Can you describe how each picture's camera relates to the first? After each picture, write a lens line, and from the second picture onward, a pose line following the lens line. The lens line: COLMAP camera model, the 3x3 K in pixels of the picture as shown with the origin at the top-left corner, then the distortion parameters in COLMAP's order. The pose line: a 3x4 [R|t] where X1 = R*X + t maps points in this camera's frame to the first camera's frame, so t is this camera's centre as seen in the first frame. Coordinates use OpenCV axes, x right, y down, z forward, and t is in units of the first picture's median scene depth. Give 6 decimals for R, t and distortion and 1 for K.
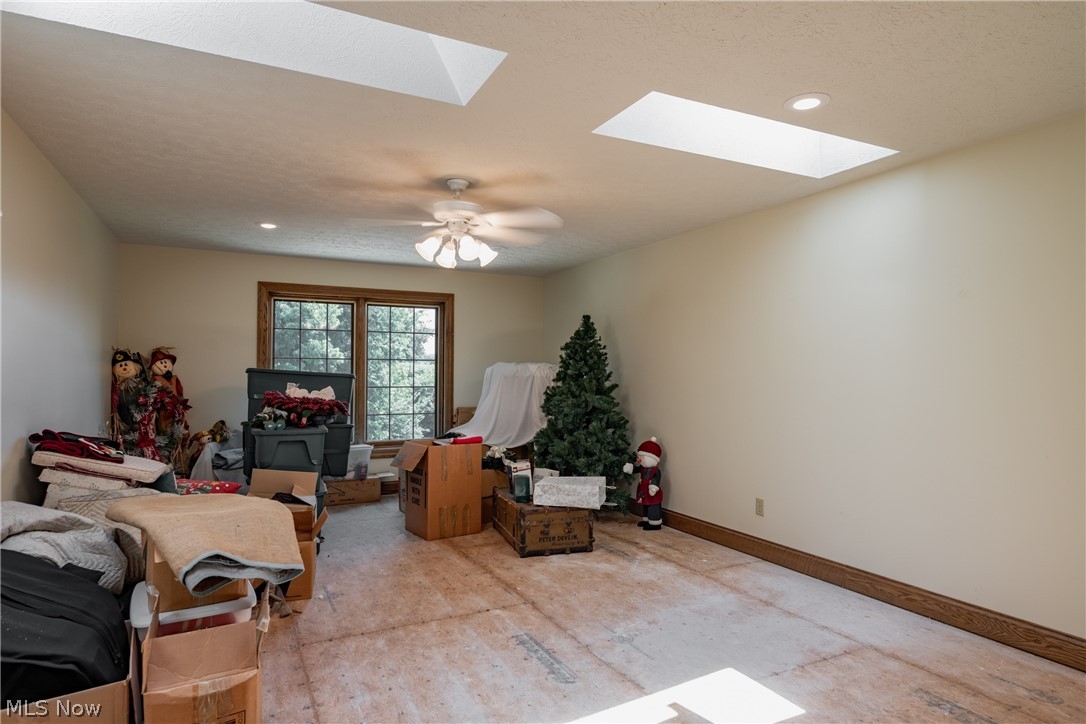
lens RADIAL K [[621.2, 0, 544.5], [0, 621.2, 364.1], [0, 0, 1]] dist [0.002156, -0.001004]
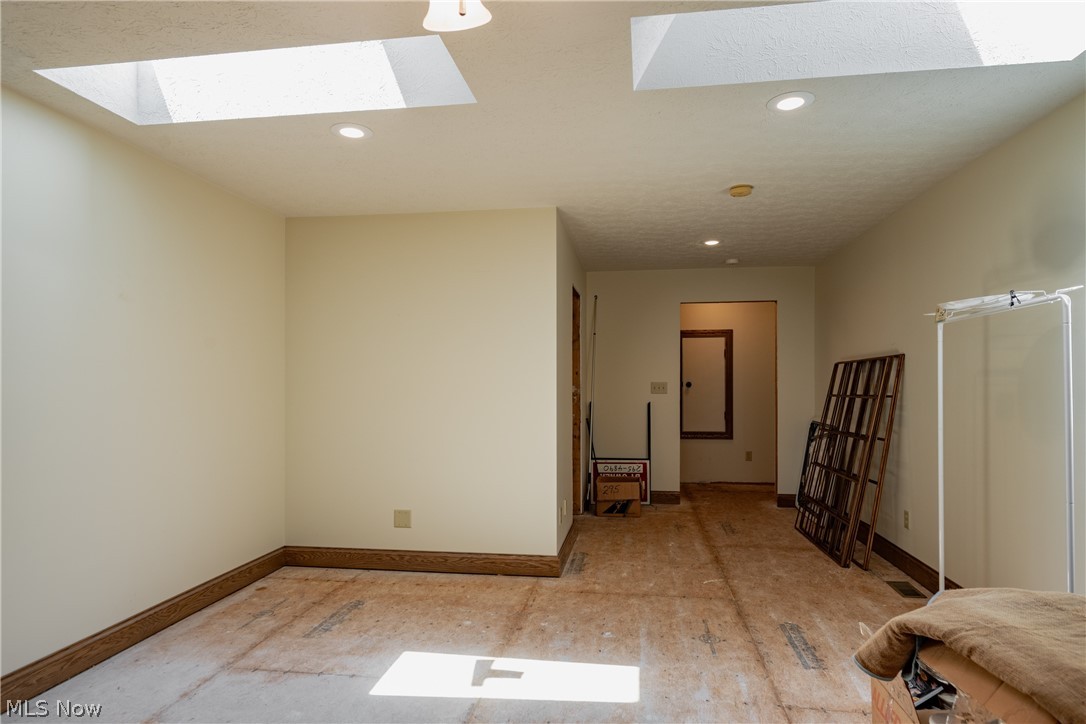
lens RADIAL K [[621.2, 0, 544.8], [0, 621.2, 364.4], [0, 0, 1]] dist [0.002156, -0.001004]
pose [[-0.805616, 0.012495, 0.592307, -0.469529], [-0.005311, 0.999585, -0.028311, 0.015582], [-0.592415, -0.025953, -0.805215, 1.580408]]
